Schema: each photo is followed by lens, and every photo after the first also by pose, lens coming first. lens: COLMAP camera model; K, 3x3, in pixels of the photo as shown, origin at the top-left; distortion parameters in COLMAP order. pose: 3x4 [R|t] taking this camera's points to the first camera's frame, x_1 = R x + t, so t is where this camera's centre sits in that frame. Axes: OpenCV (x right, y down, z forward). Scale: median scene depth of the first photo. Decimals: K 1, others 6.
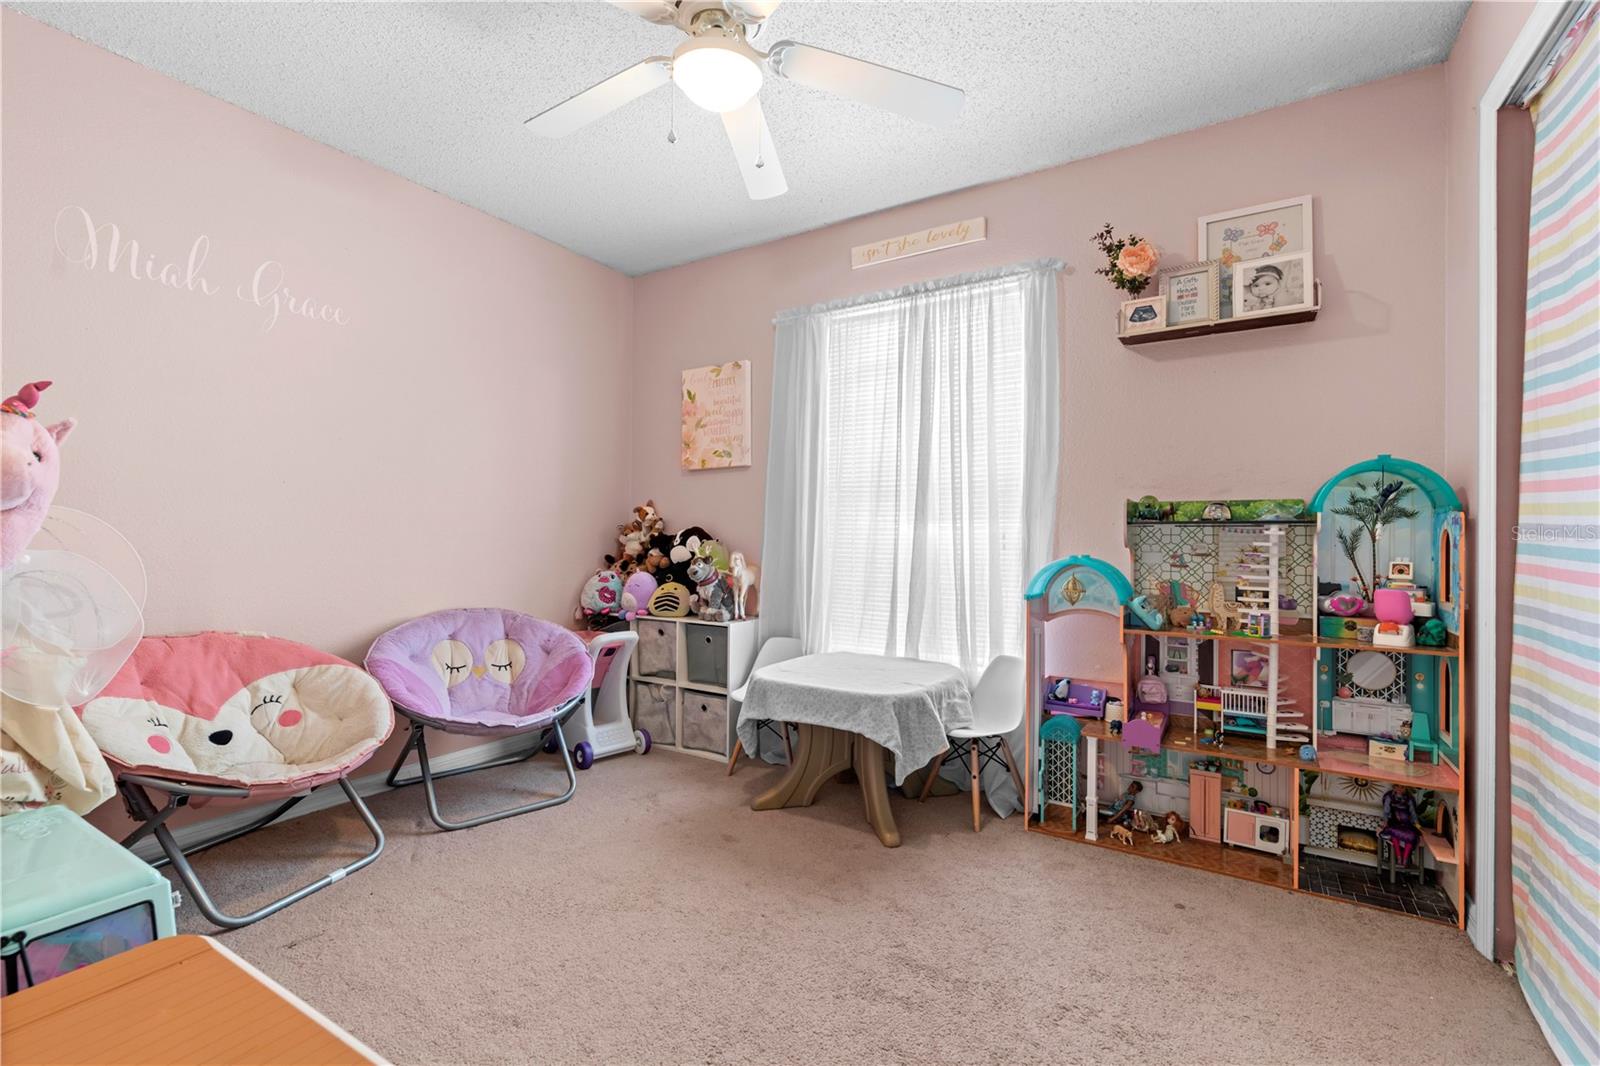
lens RADIAL K [[693.0, 0, 810.3], [0, 693.0, 518.0], [0, 0, 1]] dist [0.000181, -0.000215]
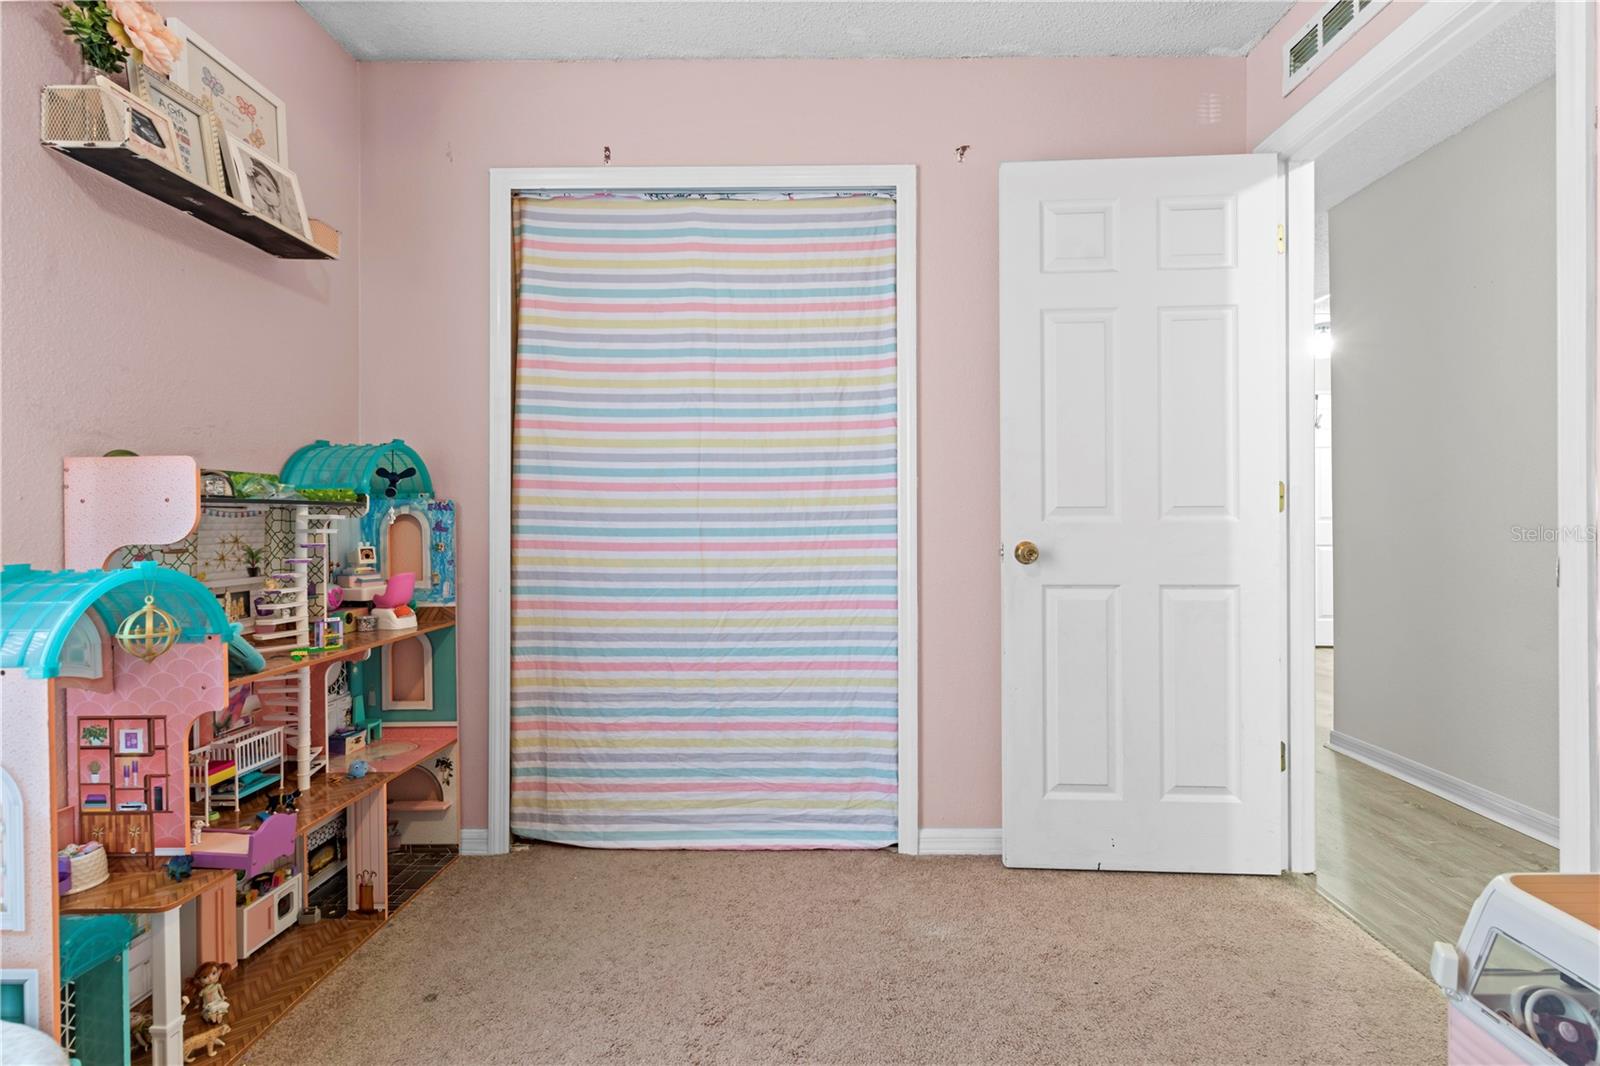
lens RADIAL K [[693.0, 0, 810.3], [0, 693.0, 518.0], [0, 0, 1]] dist [0.000181, -0.000215]
pose [[-0.517785, 0.002727, 0.855506, -0.114763], [-0.015866, 0.999792, -0.012790, 0.008760], [-0.855364, -0.020196, -0.517634, 0.340690]]
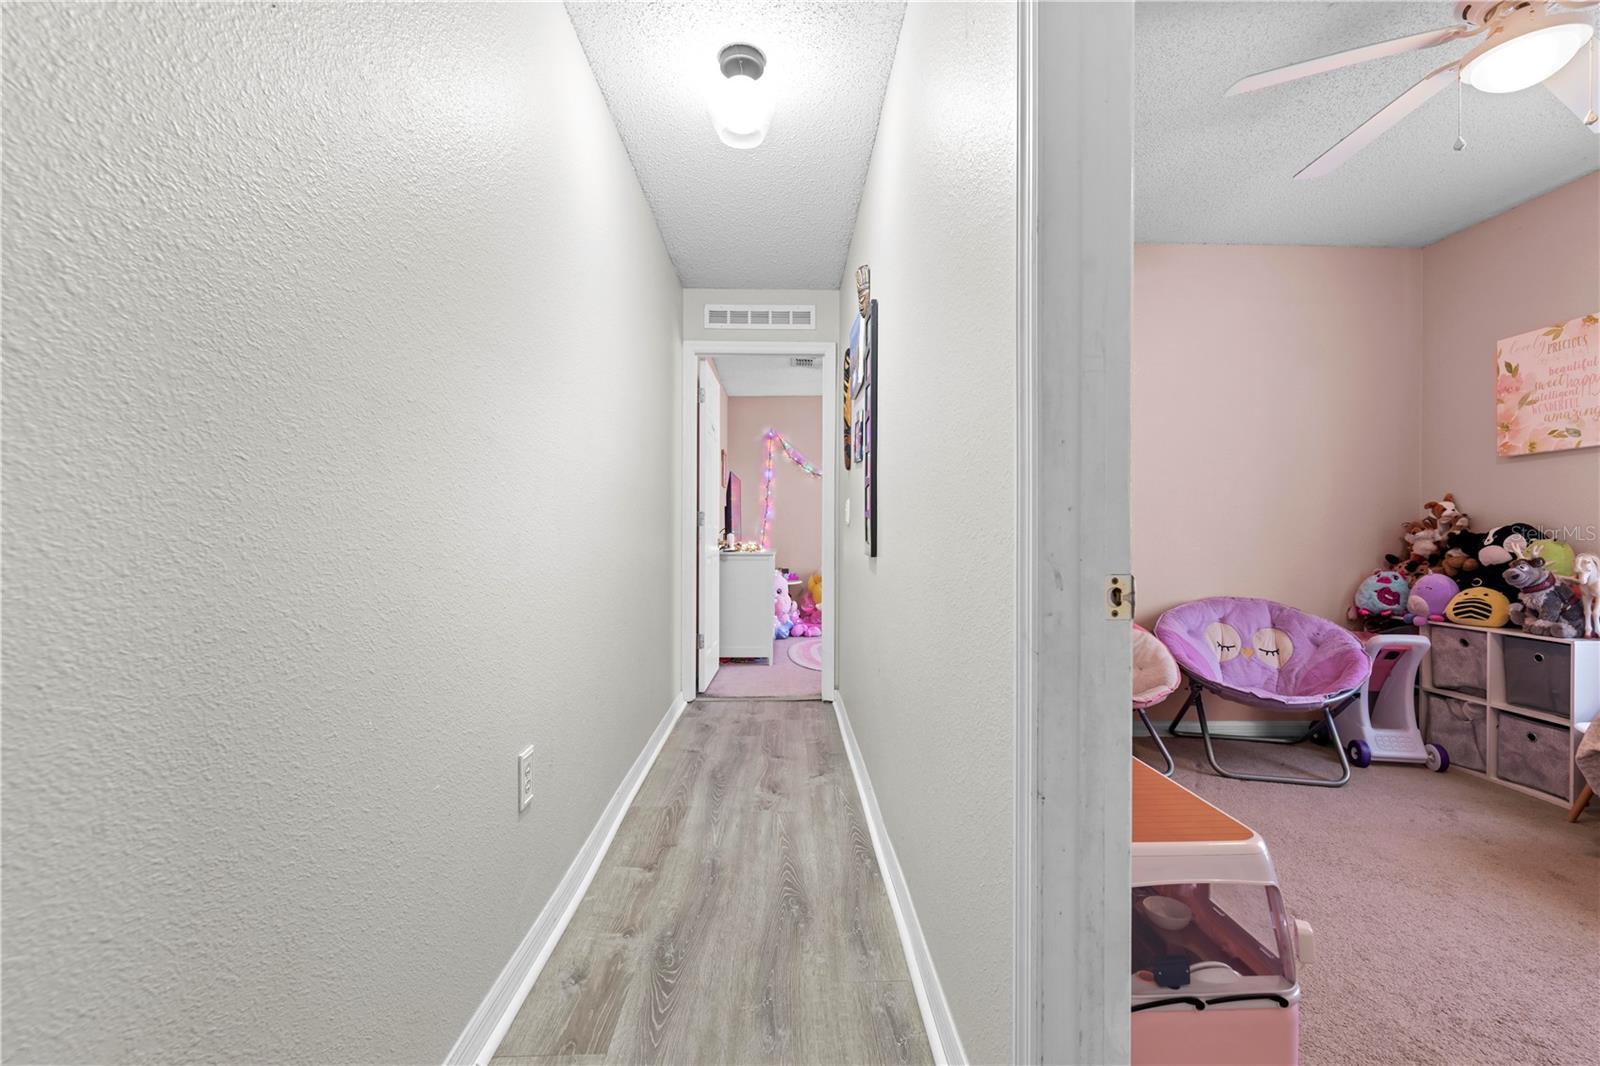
lens RADIAL K [[699.3, 0, 804.3], [0, 699.3, 537.9], [0, 0, 1]] dist [-0.000426, -0.000263]
pose [[0.551033, 0.004303, -0.834473, 0.070481], [0.019356, 0.999652, 0.017936, -0.001795], [0.834259, -0.026036, 0.550758, -0.210728]]
